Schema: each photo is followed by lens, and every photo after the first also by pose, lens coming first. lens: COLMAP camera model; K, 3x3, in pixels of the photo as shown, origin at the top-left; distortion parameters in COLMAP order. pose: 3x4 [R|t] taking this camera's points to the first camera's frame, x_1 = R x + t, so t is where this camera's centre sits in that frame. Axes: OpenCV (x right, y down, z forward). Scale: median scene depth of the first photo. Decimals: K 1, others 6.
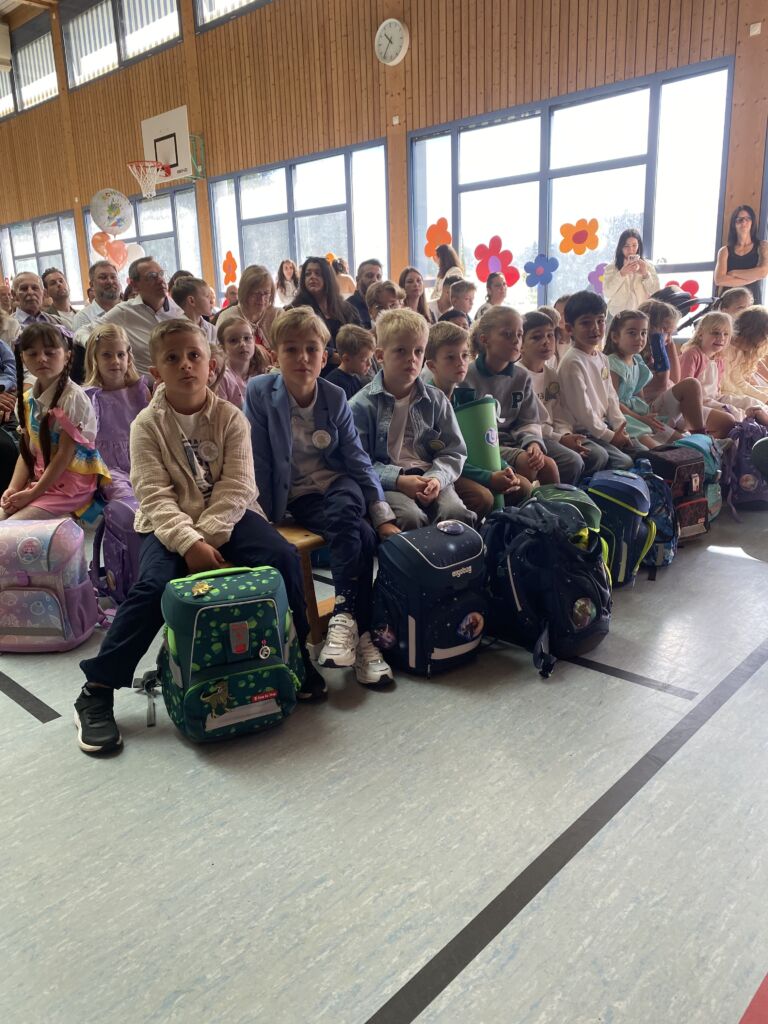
lens RADIAL K [[789.8, 0, 376.2], [0, 789.8, 513.4], [0, 0, 1]] dist [0.022996, -0.025493]
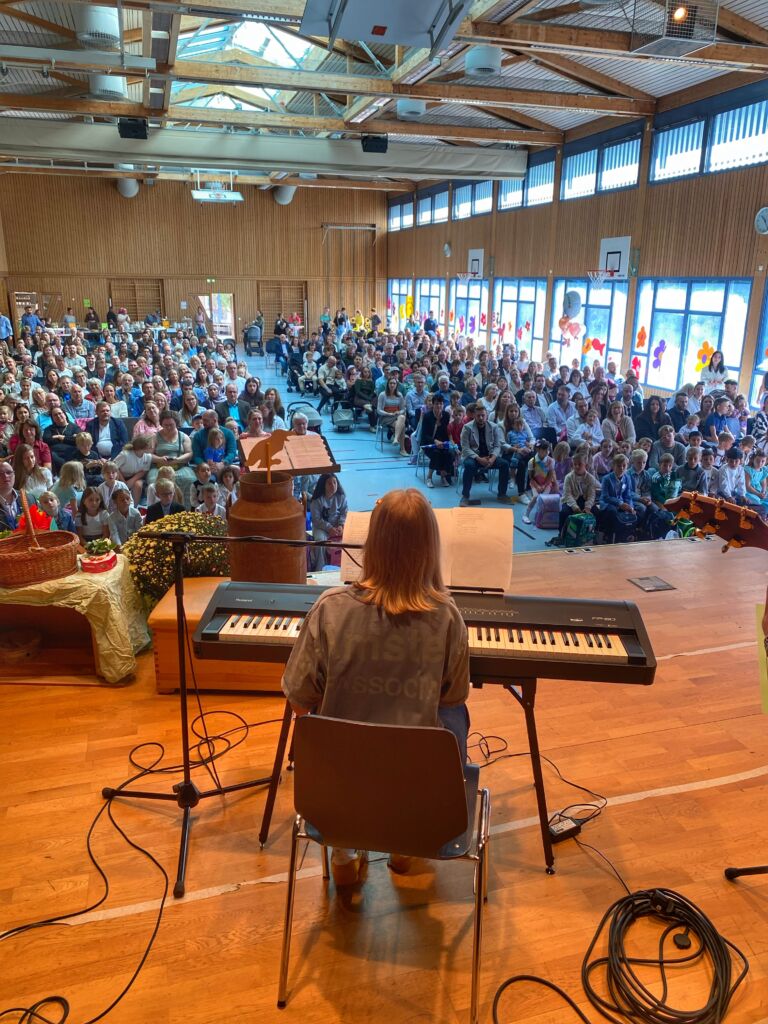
lens RADIAL K [[789.8, 0, 387.4], [0, 789.8, 511.0], [0, 0, 1]] dist [0.022996, -0.025493]
pose [[0.869541, 0.178975, -0.460289, 0.187669], [-0.161939, 0.983822, 0.076619, -0.026950], [0.466555, 0.007915, 0.884457, -0.710829]]
